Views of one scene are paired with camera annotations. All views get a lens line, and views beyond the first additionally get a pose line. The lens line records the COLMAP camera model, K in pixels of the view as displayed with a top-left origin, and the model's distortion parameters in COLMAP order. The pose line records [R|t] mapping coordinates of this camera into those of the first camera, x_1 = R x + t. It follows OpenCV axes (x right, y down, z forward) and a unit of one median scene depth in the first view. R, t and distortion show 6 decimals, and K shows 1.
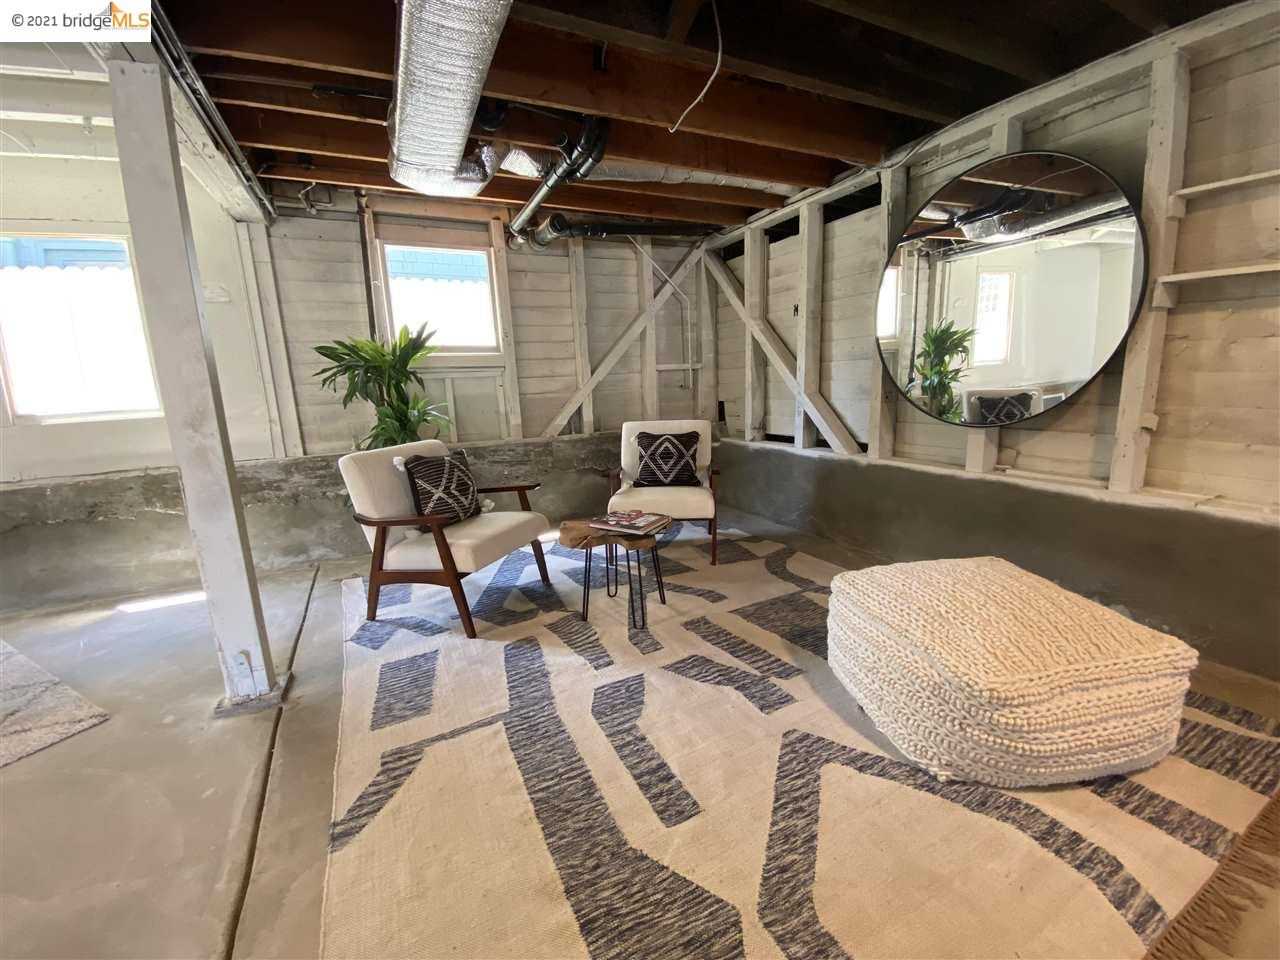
lens RADIAL K [[514.1, 0, 652.3], [0, 514.1, 480.7], [0, 0, 1]] dist [-0.001694, -0.010597]
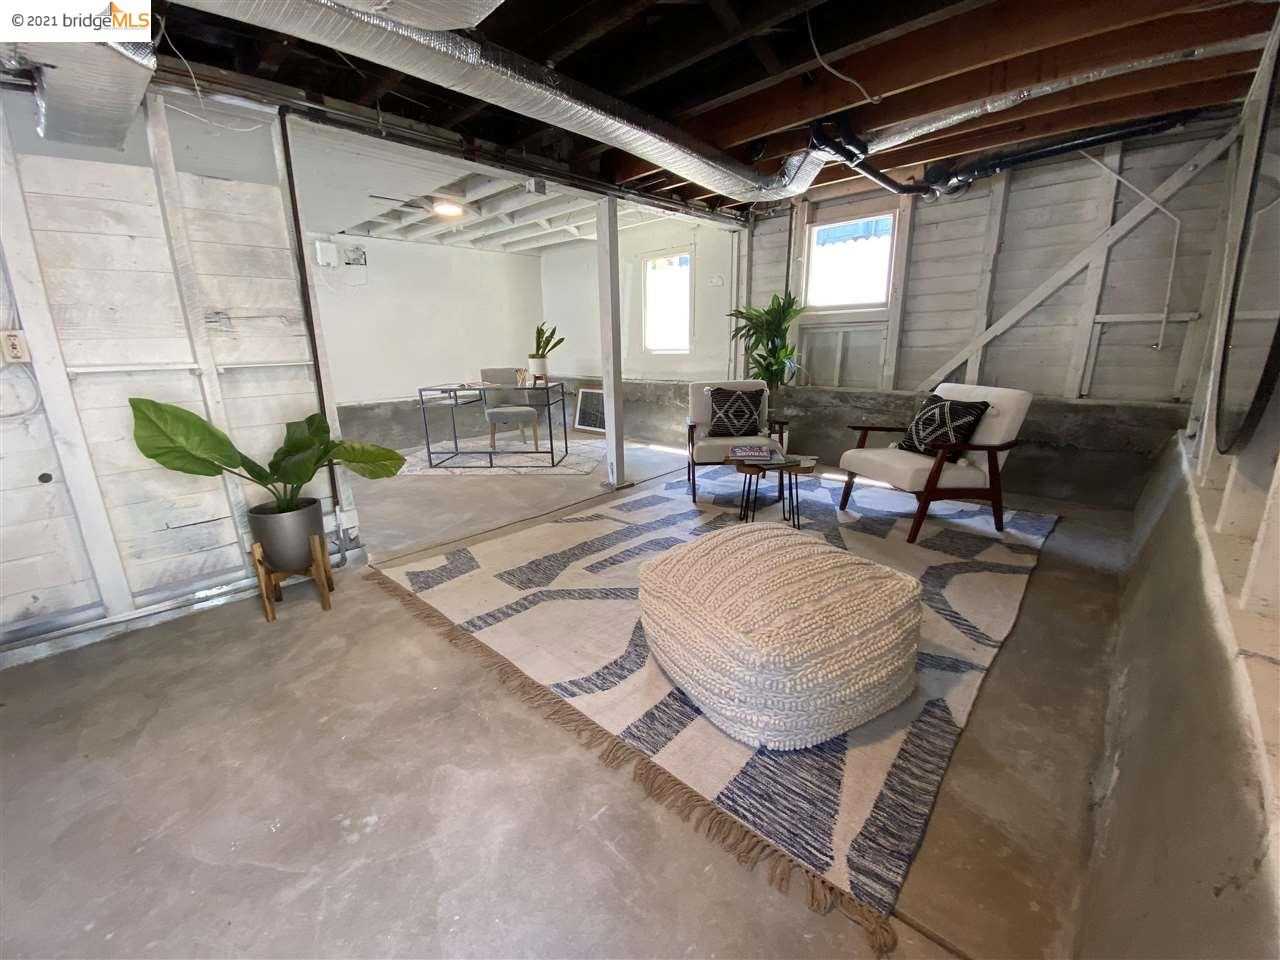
lens RADIAL K [[514.1, 0, 622.5], [0, 514.1, 485.5], [0, 0, 1]] dist [-0.001694, -0.010597]
pose [[0.311673, 0.285511, -0.906280, 0.822521], [-0.167804, 0.955336, 0.243257, -0.080721], [0.935255, 0.076261, 0.345663, 0.173750]]
